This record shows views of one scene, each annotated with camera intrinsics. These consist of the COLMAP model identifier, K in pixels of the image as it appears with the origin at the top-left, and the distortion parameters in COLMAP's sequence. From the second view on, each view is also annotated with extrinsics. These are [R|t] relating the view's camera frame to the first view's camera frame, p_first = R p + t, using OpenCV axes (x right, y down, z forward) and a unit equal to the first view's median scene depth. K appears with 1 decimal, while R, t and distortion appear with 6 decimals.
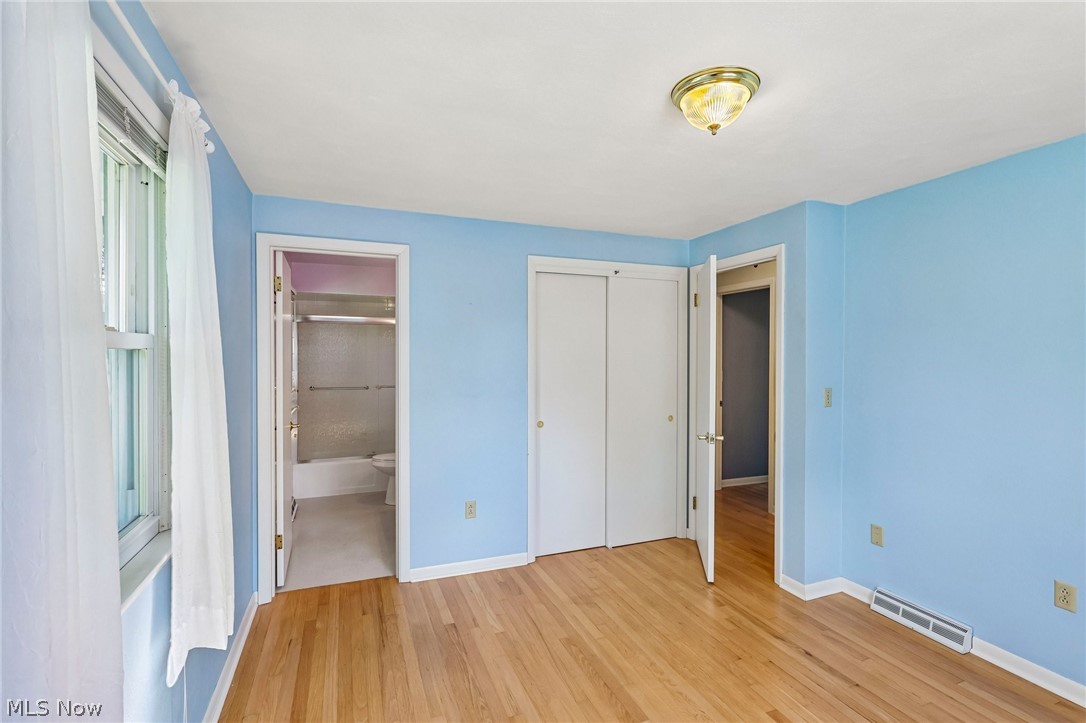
lens RADIAL K [[502.1, 0, 541.8], [0, 502.1, 358.1], [0, 0, 1]] dist [-0.003279, 0.001398]
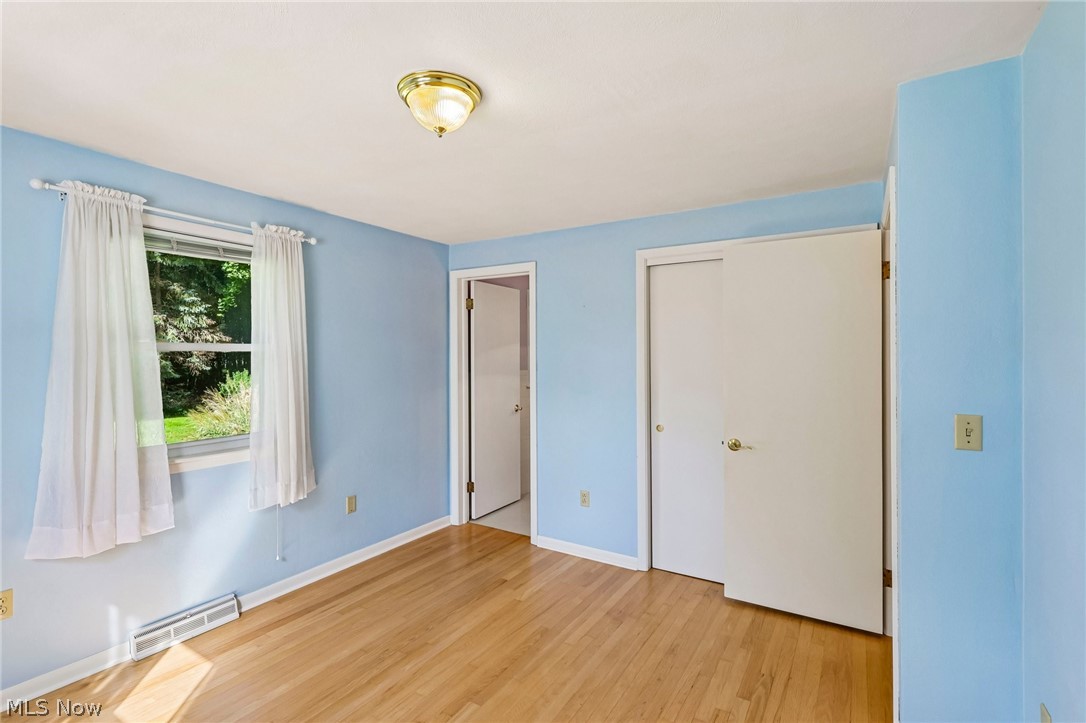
lens RADIAL K [[502.1, 0, 542.2], [0, 502.1, 358.5], [0, 0, 1]] dist [-0.003279, 0.001398]
pose [[0.597881, 0.005429, -0.801567, 0.742222], [-0.004367, 0.999984, 0.003516, -0.000542], [0.801573, 0.001399, 0.597895, 0.320409]]
